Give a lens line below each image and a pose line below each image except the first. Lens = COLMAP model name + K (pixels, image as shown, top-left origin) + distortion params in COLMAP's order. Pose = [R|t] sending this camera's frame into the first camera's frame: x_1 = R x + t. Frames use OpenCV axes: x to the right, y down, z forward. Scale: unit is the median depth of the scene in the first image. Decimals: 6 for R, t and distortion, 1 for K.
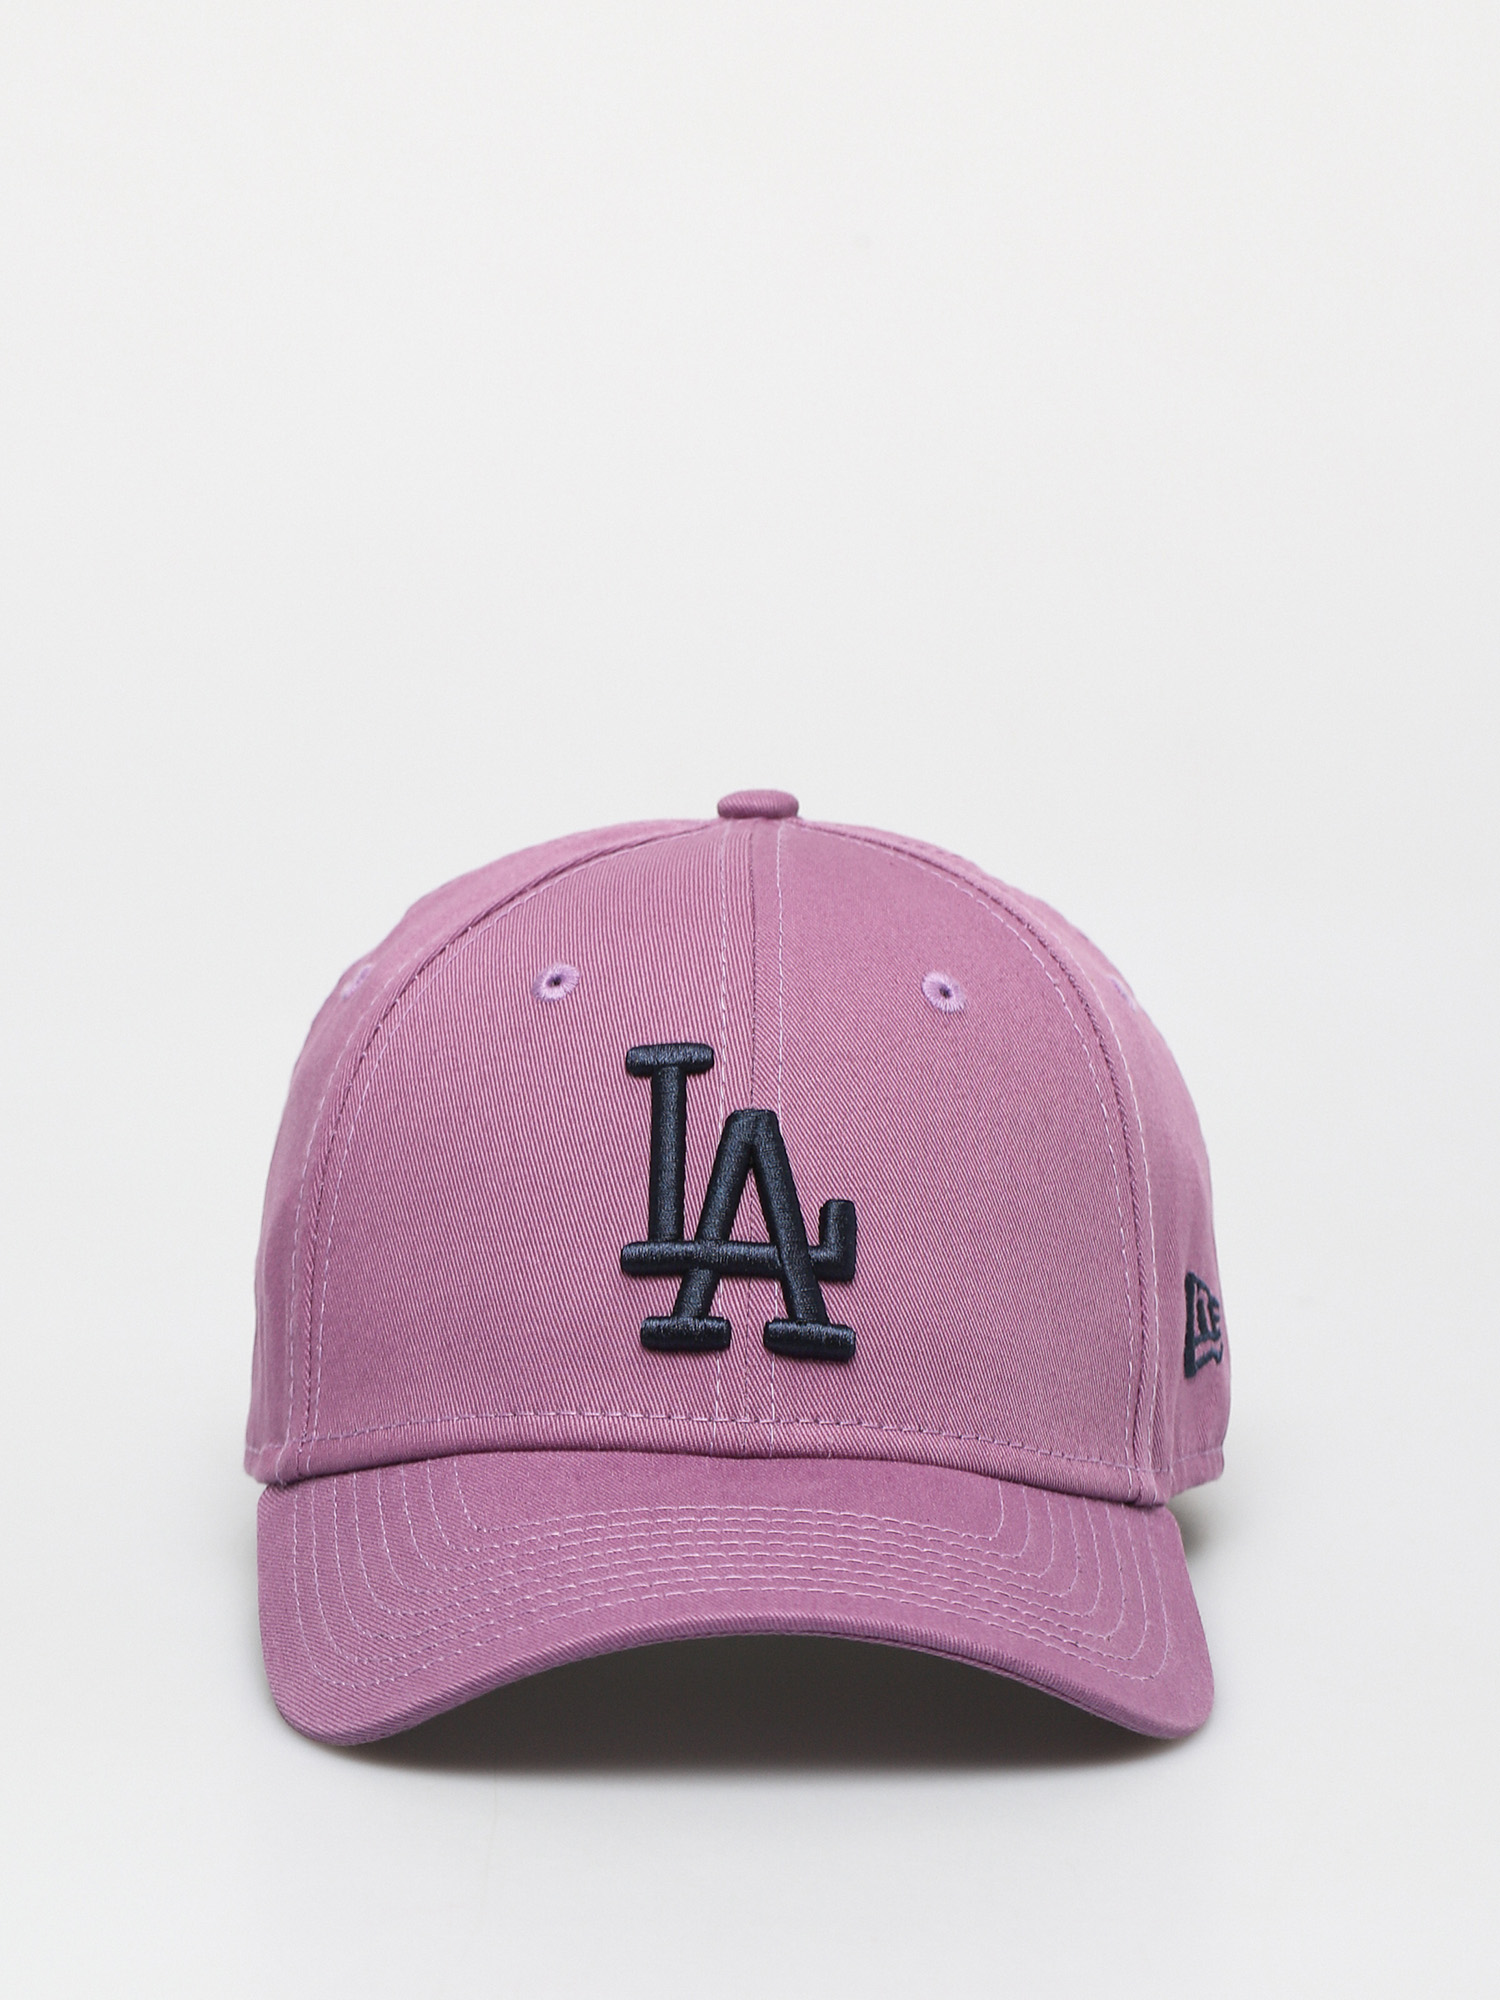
lens RADIAL K [[7026.0, 0, 745.4], [0, 7026.0, 1000.8], [0, 0, 1]] dist [0.006075, 0.000000]
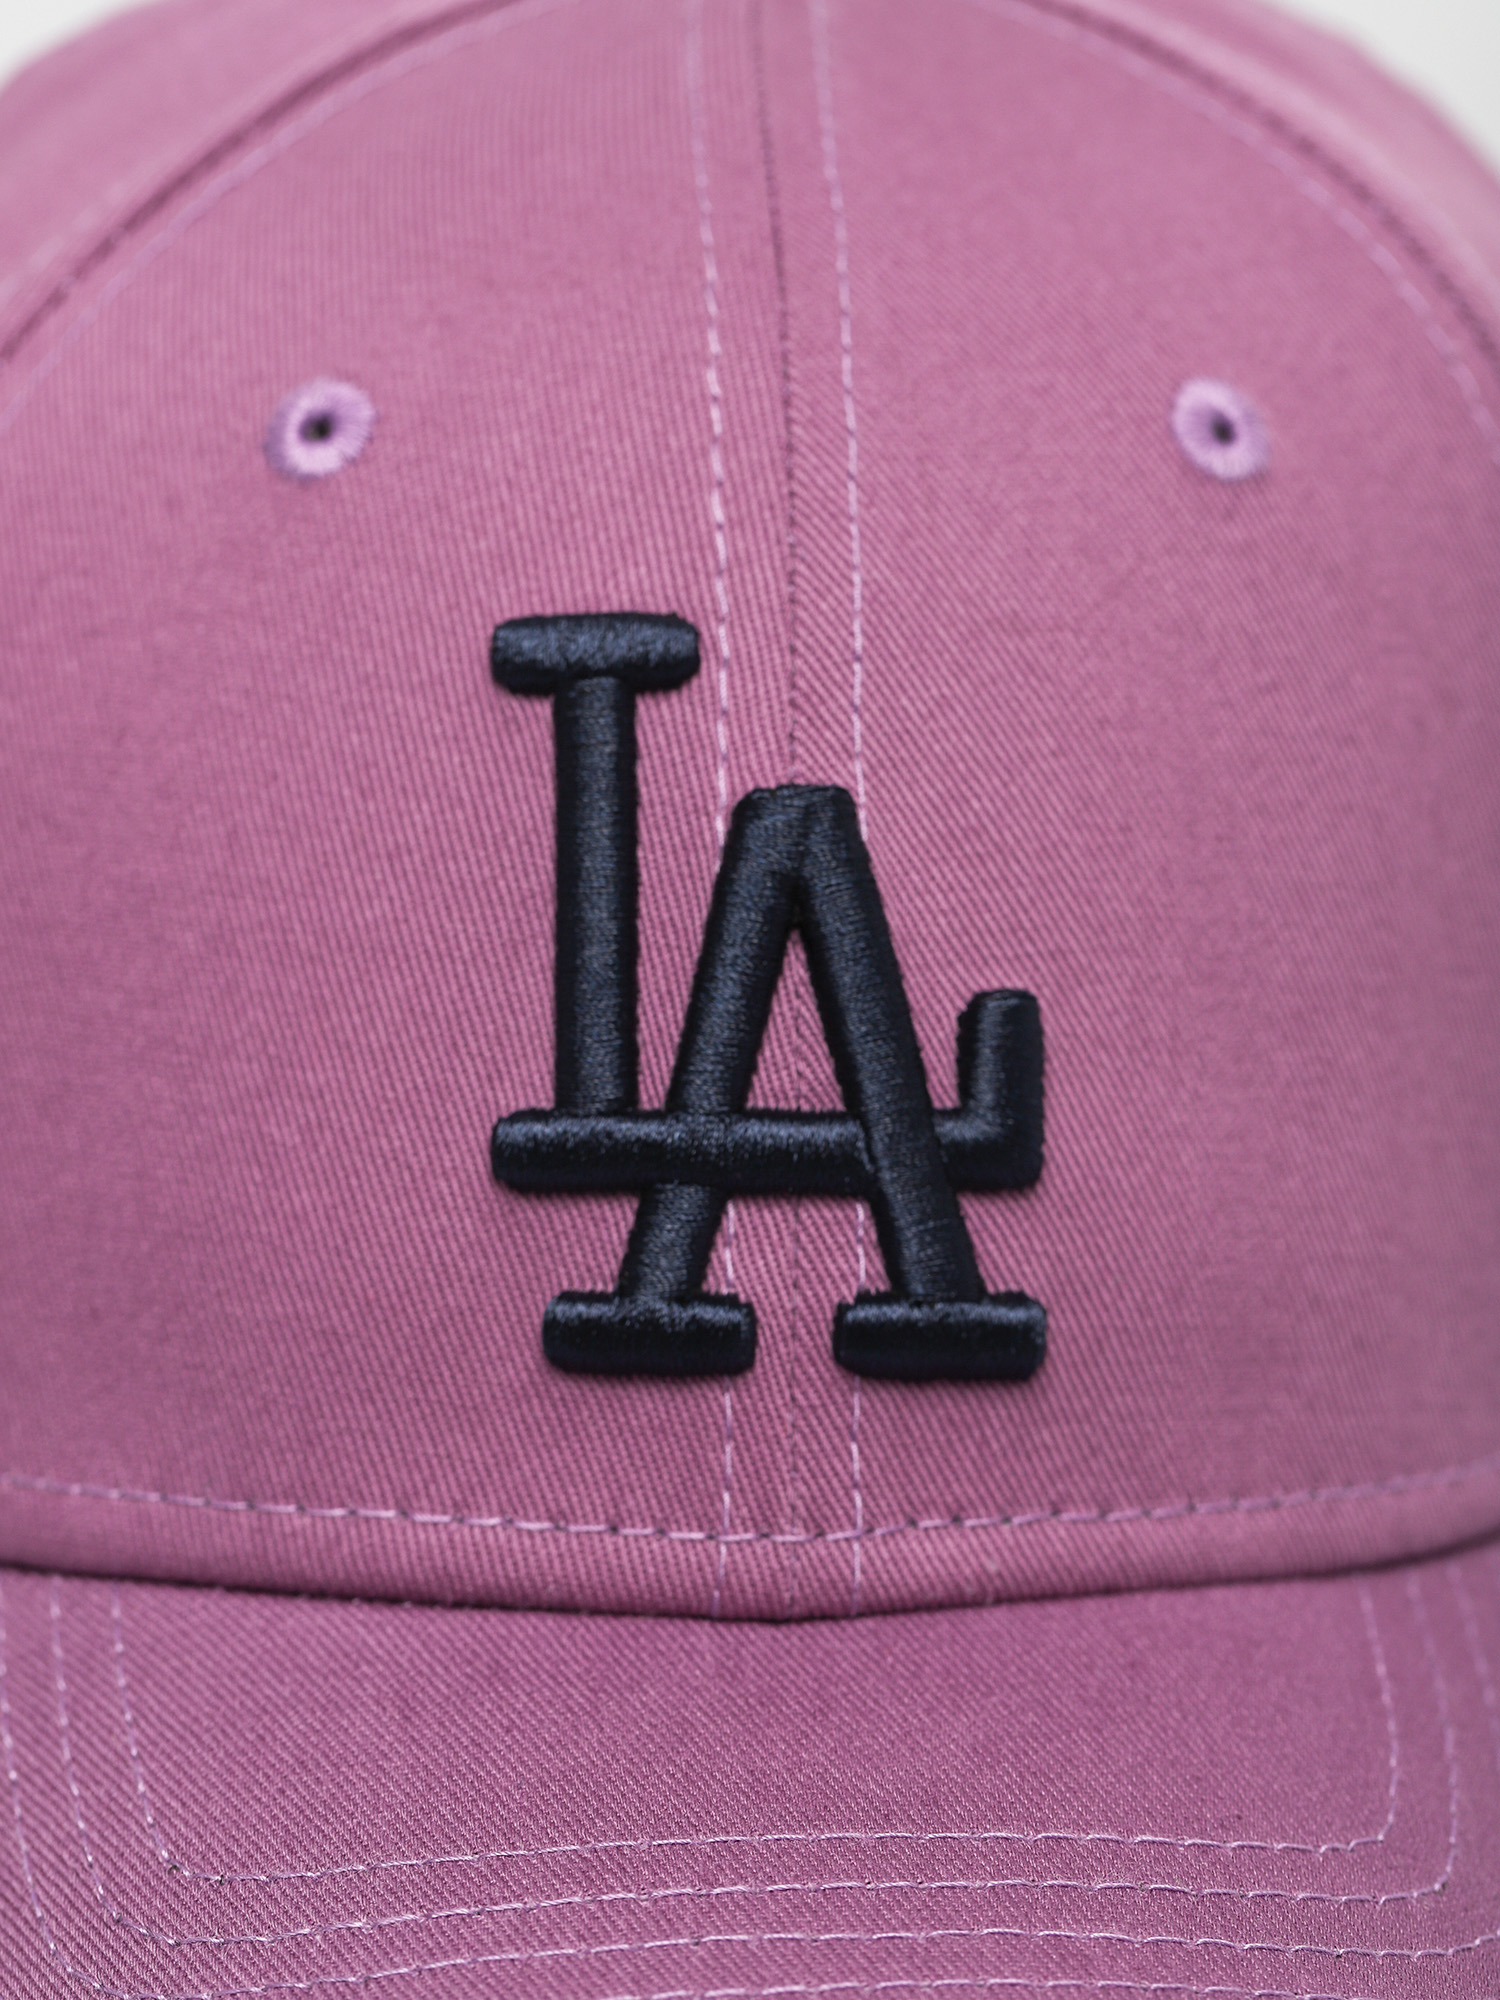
lens RADIAL K [[7026.0, 0, 752.3], [0, 7026.0, 997.8], [0, 0, 1]] dist [0.006075, 0.000000]
pose [[0.999390, -0.020157, 0.028518, -0.013883], [0.012597, 0.969707, 0.243945, -0.075138], [-0.032571, -0.243437, 0.969370, 0.590992]]
